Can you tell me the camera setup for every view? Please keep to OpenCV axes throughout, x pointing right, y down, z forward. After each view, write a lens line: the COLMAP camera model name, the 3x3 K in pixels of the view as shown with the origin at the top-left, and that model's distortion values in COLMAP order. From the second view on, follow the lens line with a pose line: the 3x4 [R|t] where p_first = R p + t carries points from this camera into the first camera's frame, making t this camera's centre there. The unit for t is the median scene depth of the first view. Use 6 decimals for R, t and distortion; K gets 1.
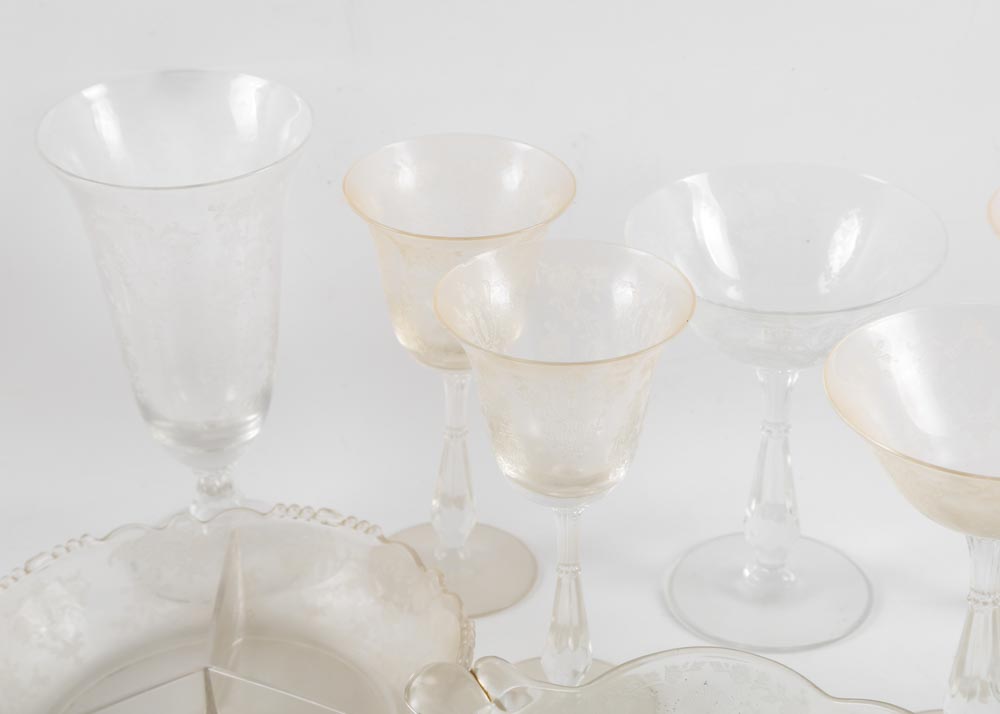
lens RADIAL K [[2865.5, 0, 486.0], [0, 2865.5, 331.1], [0, 0, 1]] dist [0.393547, 0.000000]
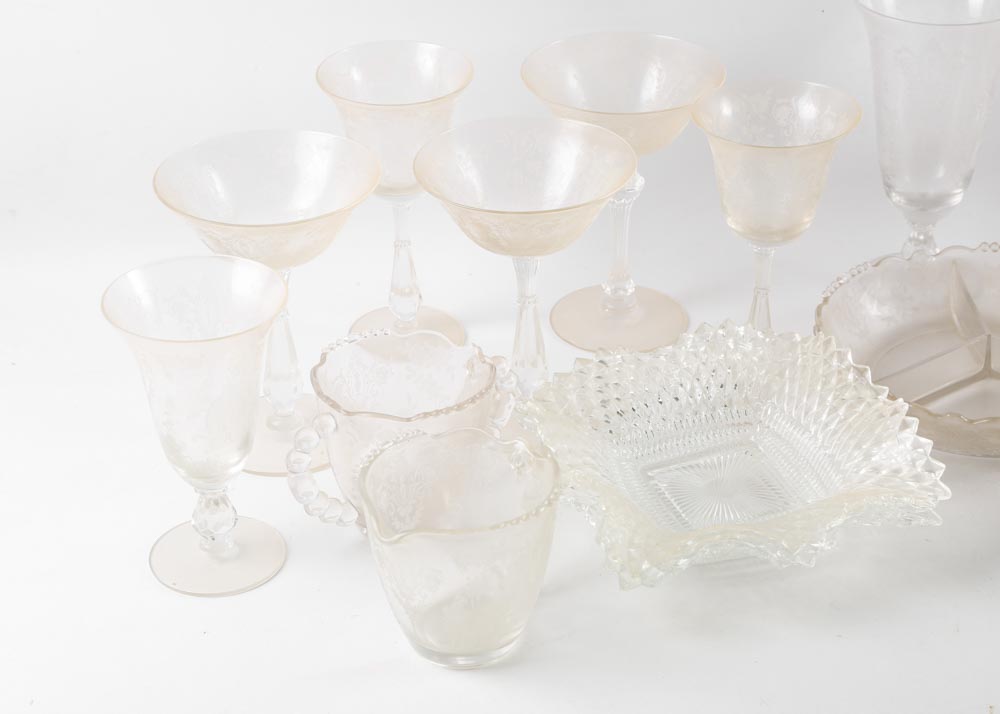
lens RADIAL K [[2142.5, 0, 501.0], [0, 2142.5, 344.9], [0, 0, 1]] dist [0.208083, 0.000000]
pose [[0.998108, -0.017333, 0.058996, -0.401853], [0.016150, 0.999660, 0.020479, 0.087662], [-0.059331, -0.019488, 0.998048, -0.138737]]
